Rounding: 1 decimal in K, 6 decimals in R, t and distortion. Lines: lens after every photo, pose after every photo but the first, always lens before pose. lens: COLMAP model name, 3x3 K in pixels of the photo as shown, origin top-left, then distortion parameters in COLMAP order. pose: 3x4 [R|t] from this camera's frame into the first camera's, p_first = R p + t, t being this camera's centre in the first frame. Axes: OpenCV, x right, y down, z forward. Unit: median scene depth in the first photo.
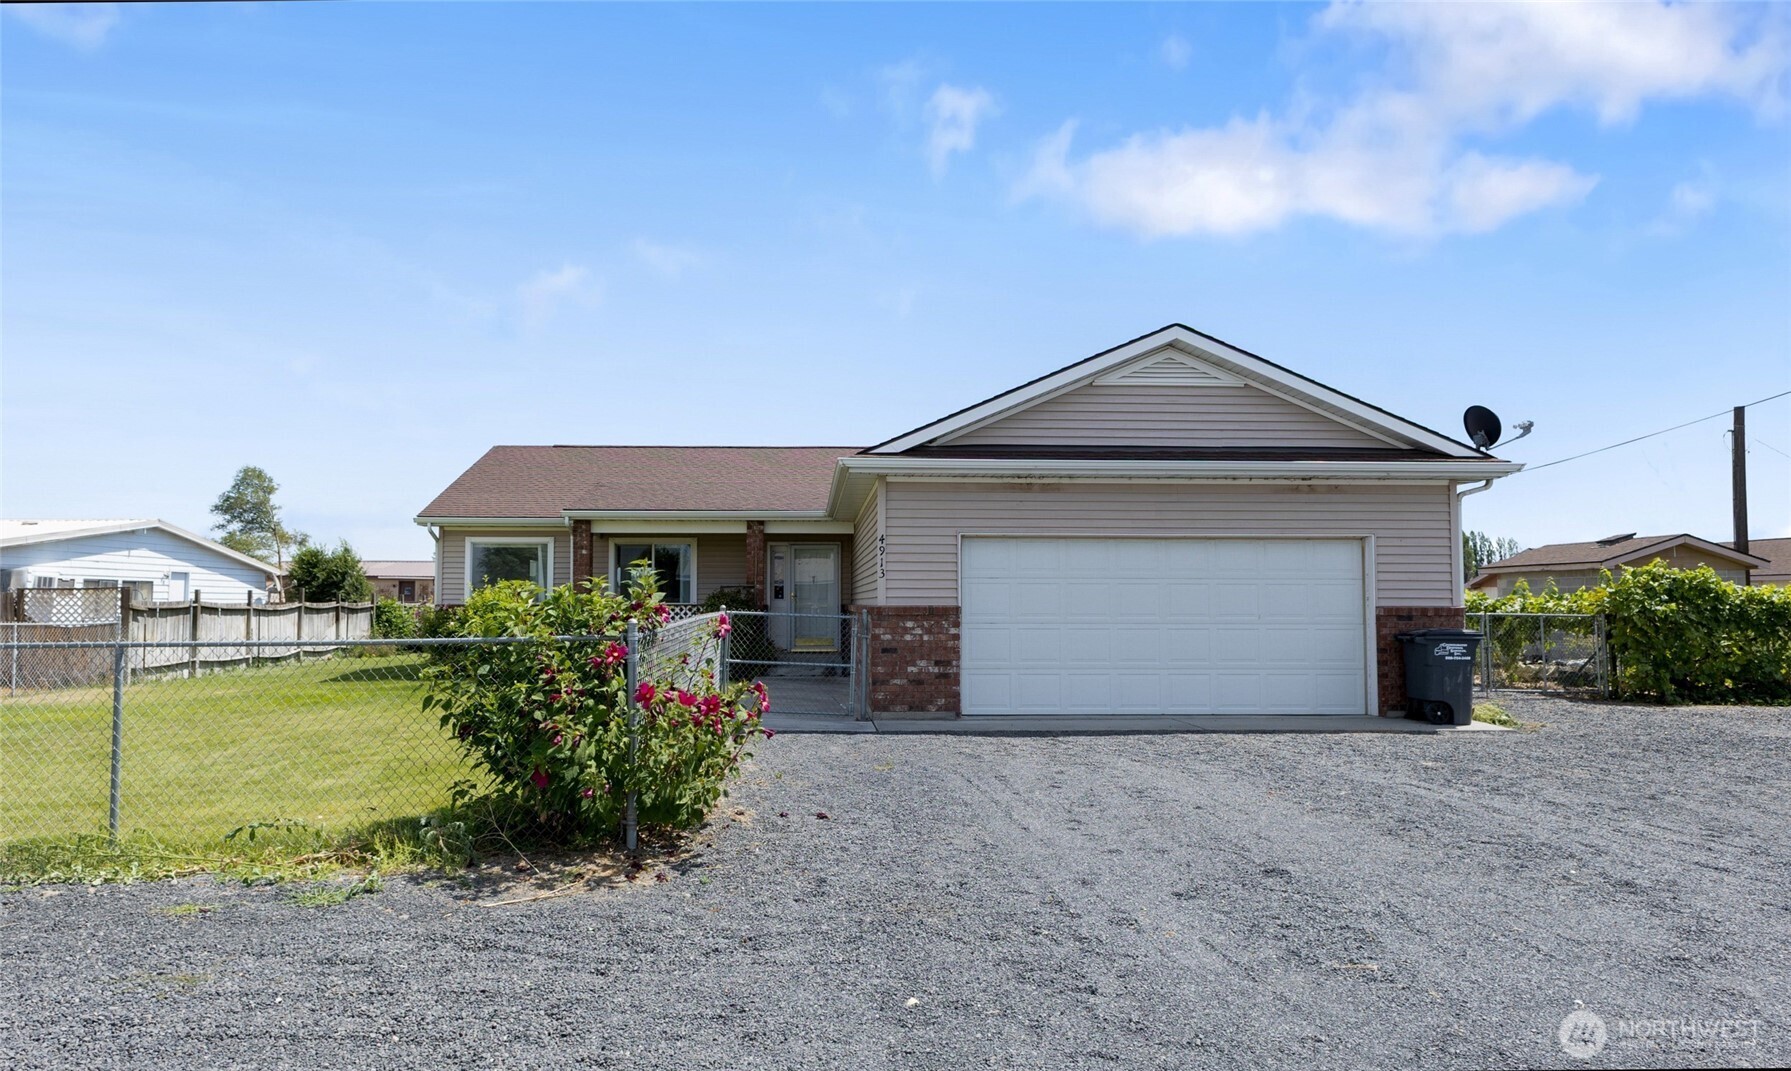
lens RADIAL K [[1057.2, 0, 892.6], [0, 1057.2, 571.7], [0, 0, 1]] dist [-0.002864, -0.000655]
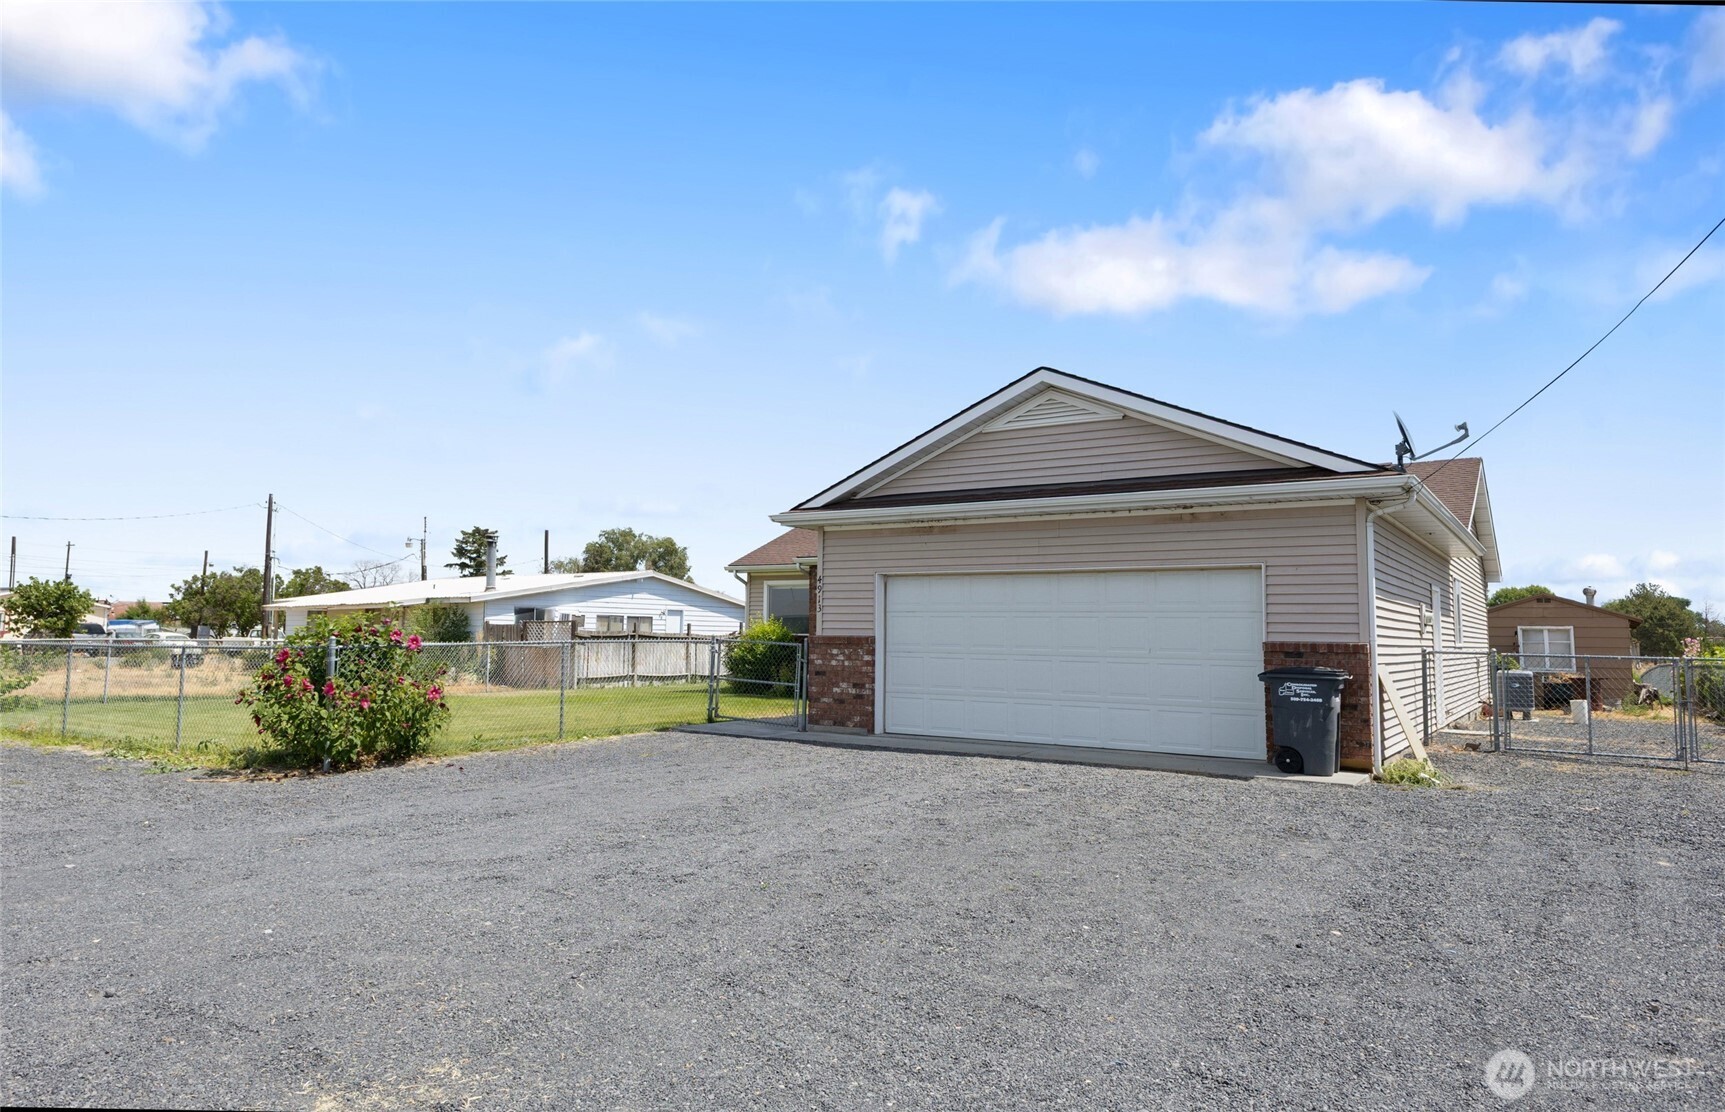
lens RADIAL K [[1102.6, 0, 862.5], [0, 1102.6, 556.0], [0, 0, 1]] dist [0.001165, 0.000265]
pose [[0.814075, -0.032608, -0.579843, 0.740240], [0.005112, 0.998786, -0.048990, 0.003883], [0.580737, 0.036917, 0.813254, 0.016902]]
